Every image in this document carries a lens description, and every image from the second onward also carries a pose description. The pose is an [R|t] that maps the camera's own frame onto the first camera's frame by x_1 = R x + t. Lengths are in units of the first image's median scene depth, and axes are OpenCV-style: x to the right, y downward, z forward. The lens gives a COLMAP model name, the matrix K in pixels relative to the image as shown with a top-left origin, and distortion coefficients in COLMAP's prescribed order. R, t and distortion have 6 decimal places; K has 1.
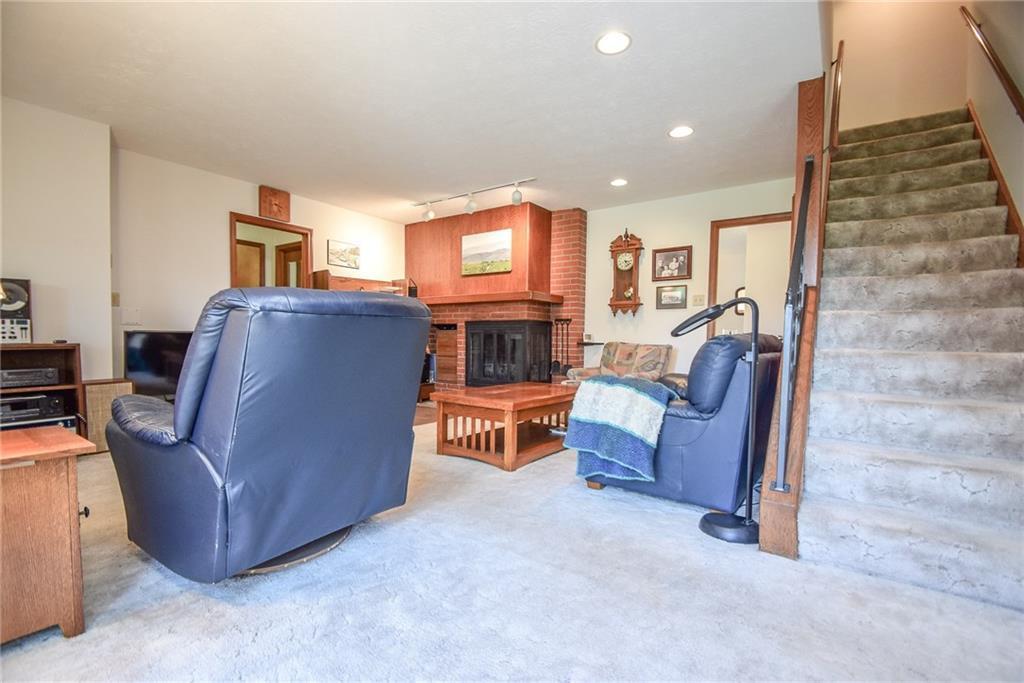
lens RADIAL K [[451.4, 0, 515.9], [0, 451.4, 339.8], [0, 0, 1]] dist [0.001764, -0.001349]
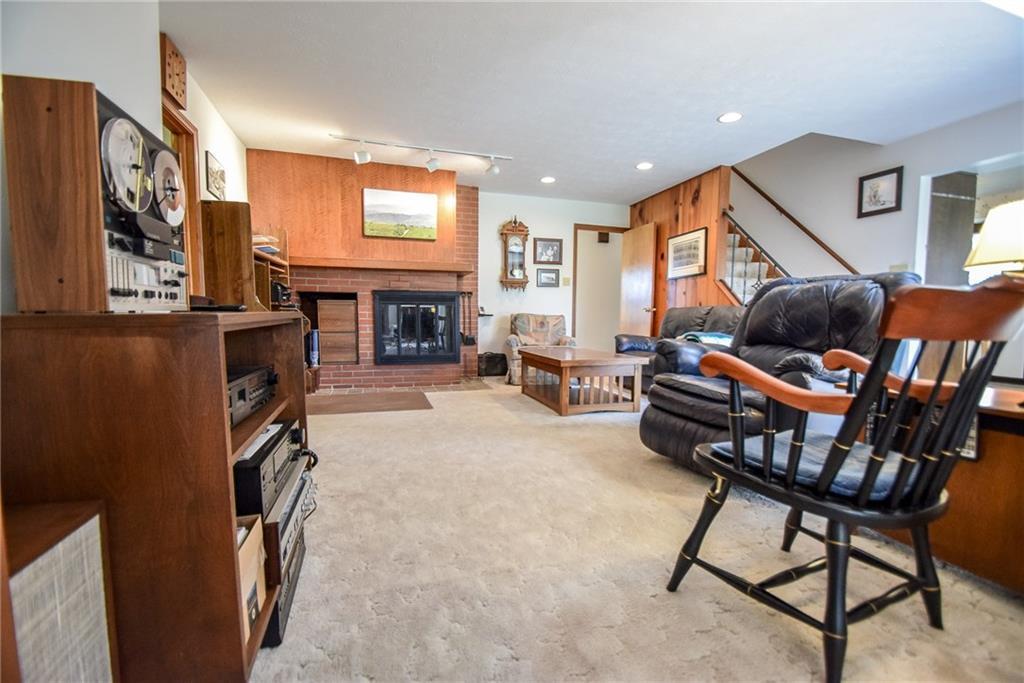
lens RADIAL K [[451.4, 0, 515.7], [0, 451.4, 342.8], [0, 0, 1]] dist [0.001764, -0.001349]
pose [[0.603610, -0.053576, 0.795478, -0.666757], [0.006635, 0.998043, 0.062184, 0.007362], [-0.797252, -0.032257, 0.602784, 0.274802]]
